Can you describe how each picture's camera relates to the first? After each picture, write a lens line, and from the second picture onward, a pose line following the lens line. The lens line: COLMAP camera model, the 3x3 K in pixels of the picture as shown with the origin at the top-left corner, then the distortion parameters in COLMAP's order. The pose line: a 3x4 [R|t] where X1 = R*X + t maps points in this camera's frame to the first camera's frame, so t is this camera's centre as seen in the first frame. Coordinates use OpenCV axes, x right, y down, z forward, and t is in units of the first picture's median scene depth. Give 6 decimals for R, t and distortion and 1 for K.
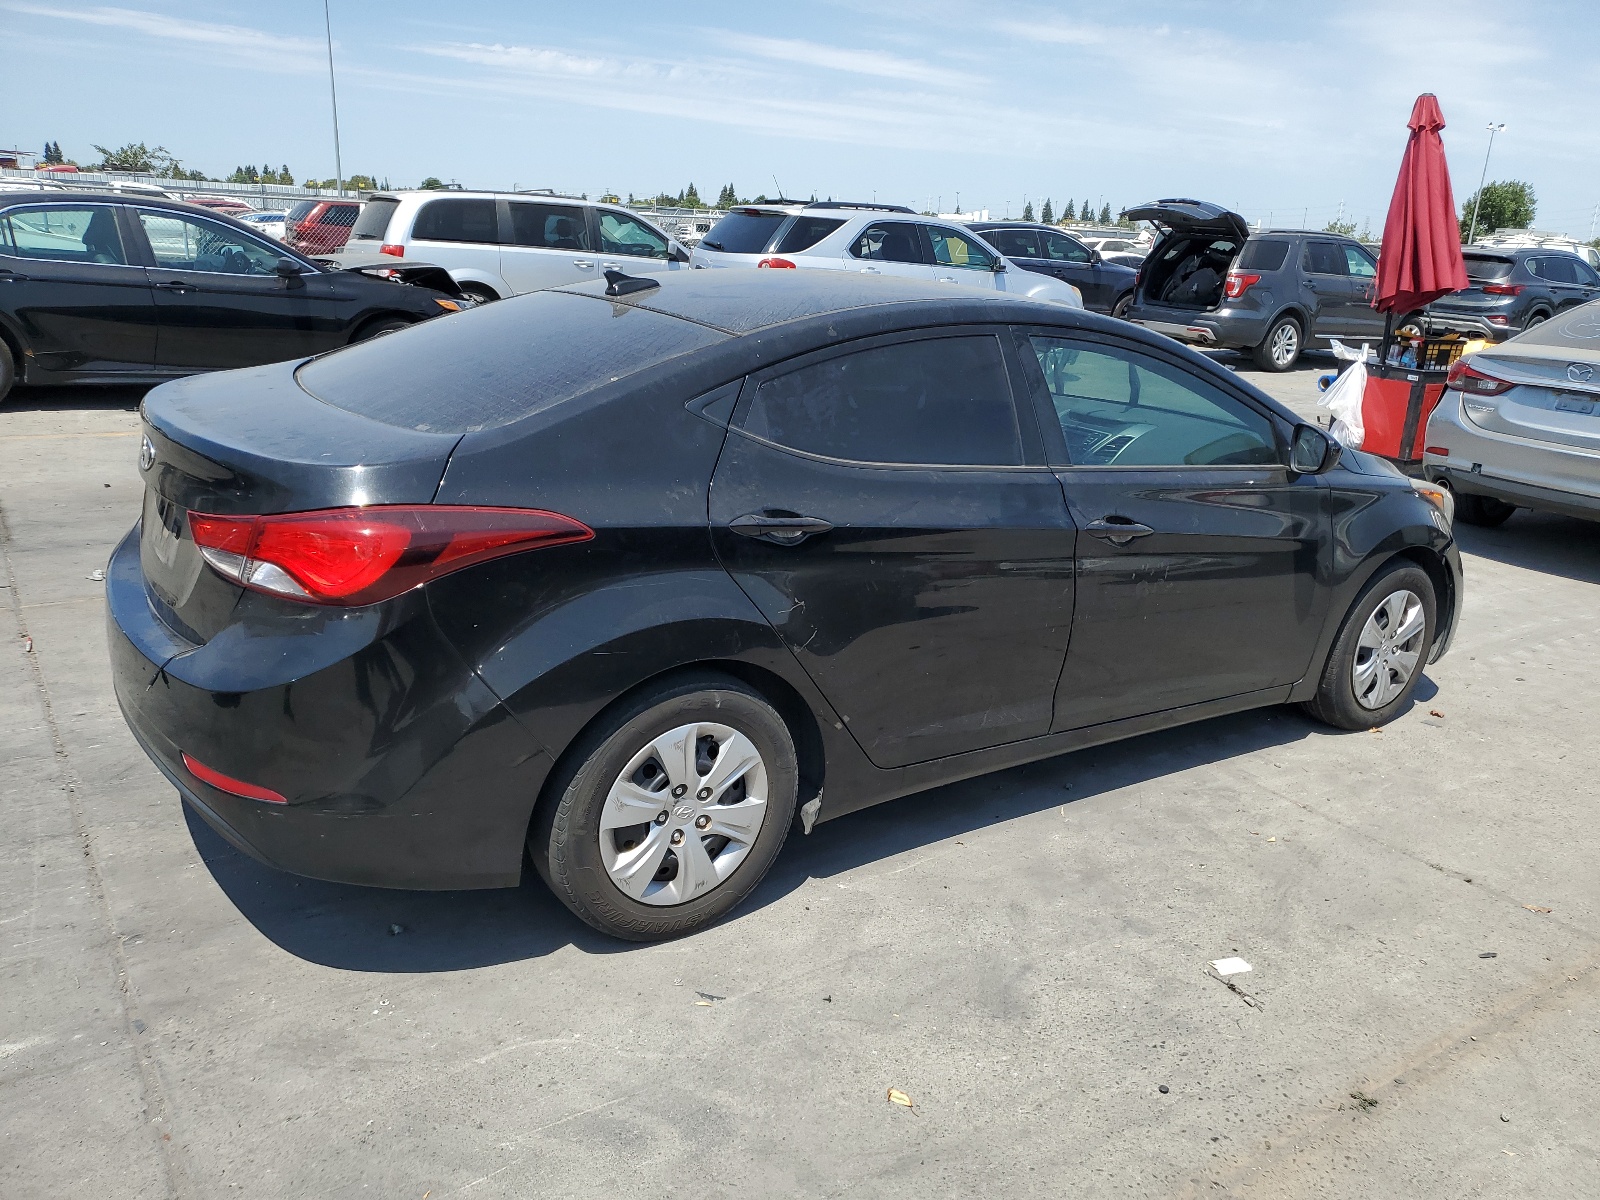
lens RADIAL K [[1218.8, 0, 801.5], [0, 1218.8, 625.6], [0, 0, 1]] dist [0.009492, 0.003515]
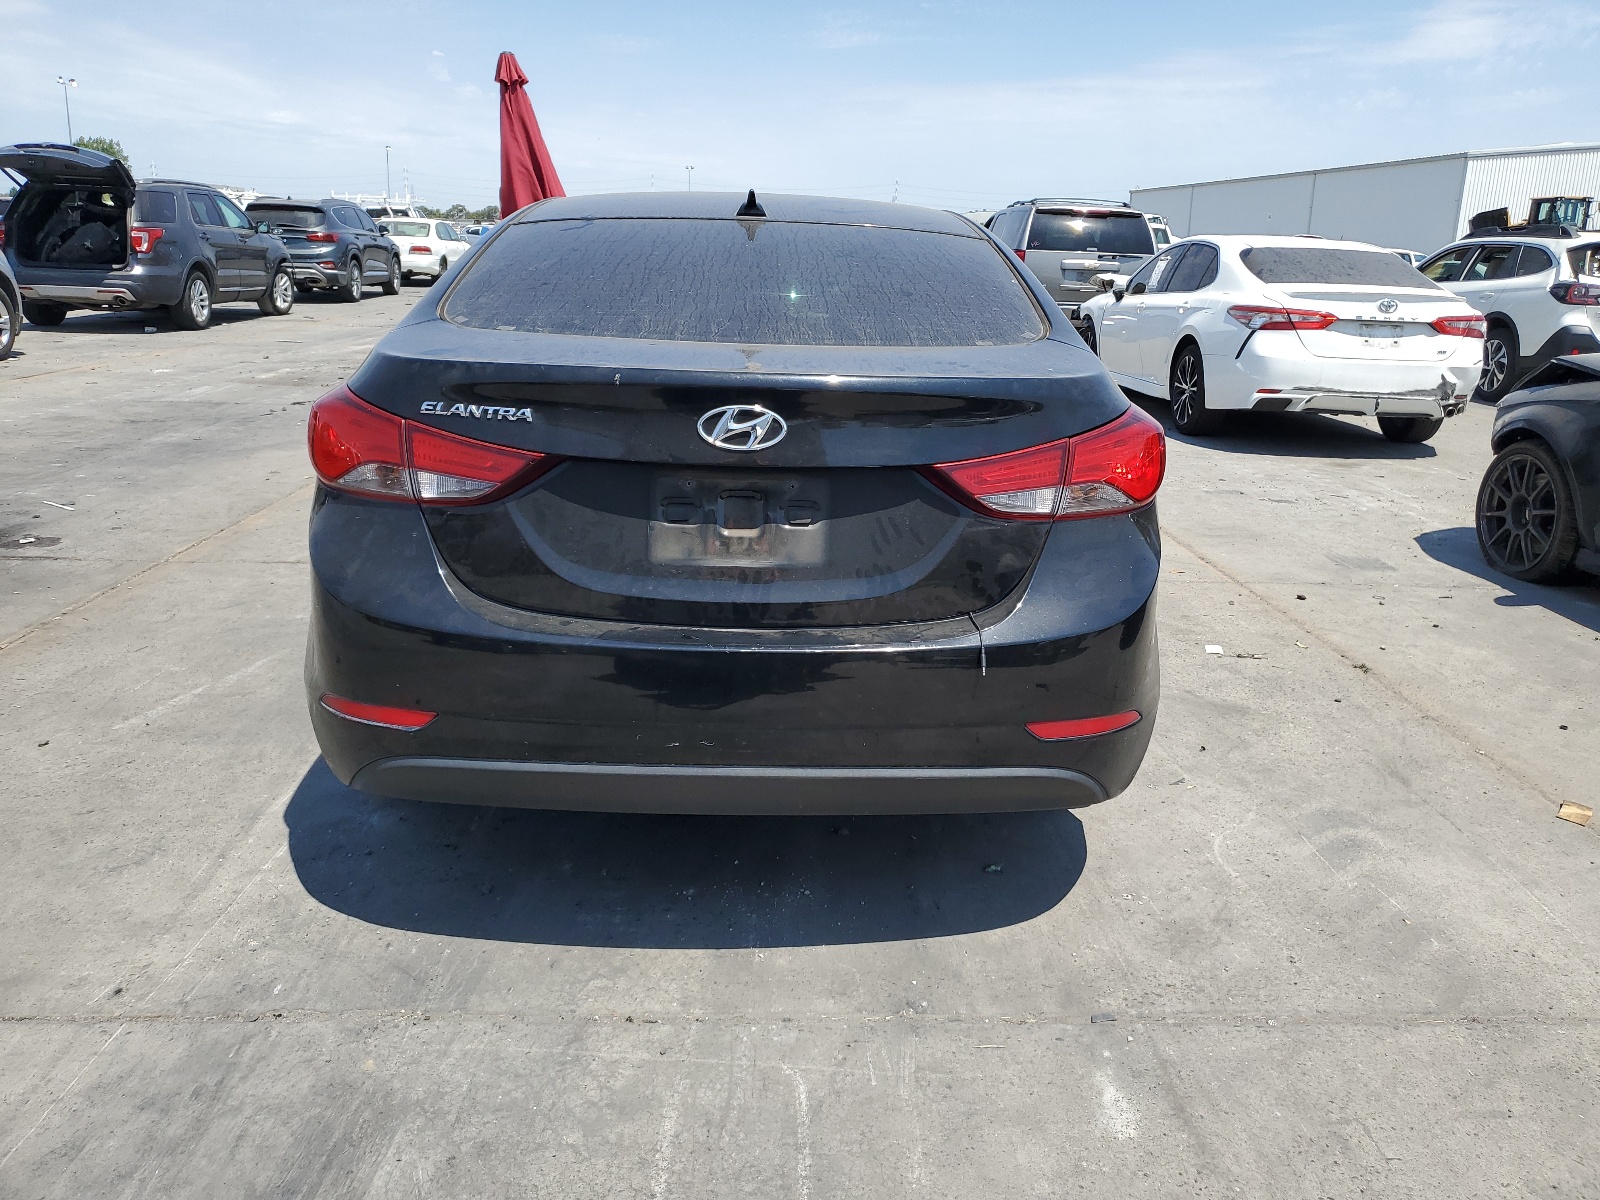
lens RADIAL K [[1238.2, 0, 808.4], [0, 1238.2, 600.7], [0, 0, 1]] dist [0.000409, 0.009562]
pose [[0.539118, -0.273006, 0.796756, -0.383141], [0.266199, 0.952746, 0.146335, -0.046035], [-0.799056, 0.133204, 0.586316, 0.176531]]
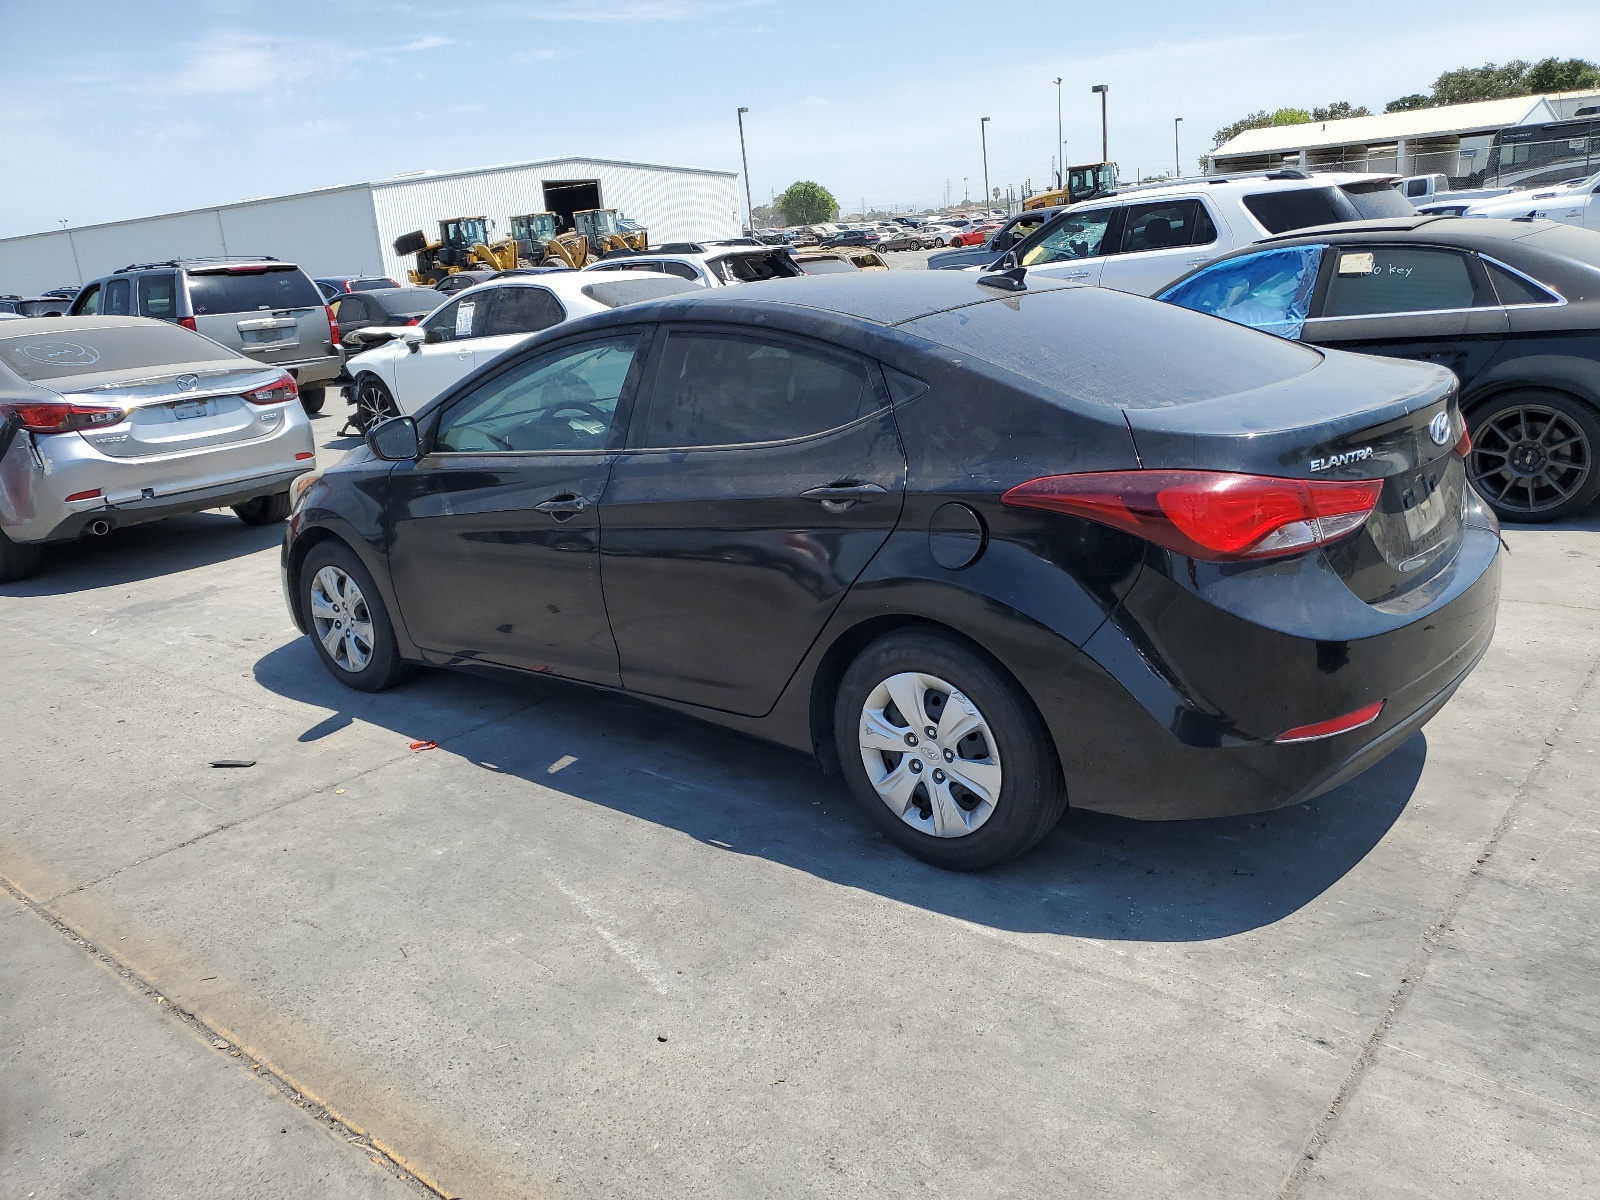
lens RADIAL K [[1238.2, 0, 808.4], [0, 1238.2, 600.7], [0, 0, 1]] dist [0.000409, 0.009562]
pose [[-0.257473, -0.301682, 0.917985, -0.477576], [0.363234, 0.850120, 0.381257, -0.208366], [-0.895416, 0.431606, -0.109302, 0.557218]]
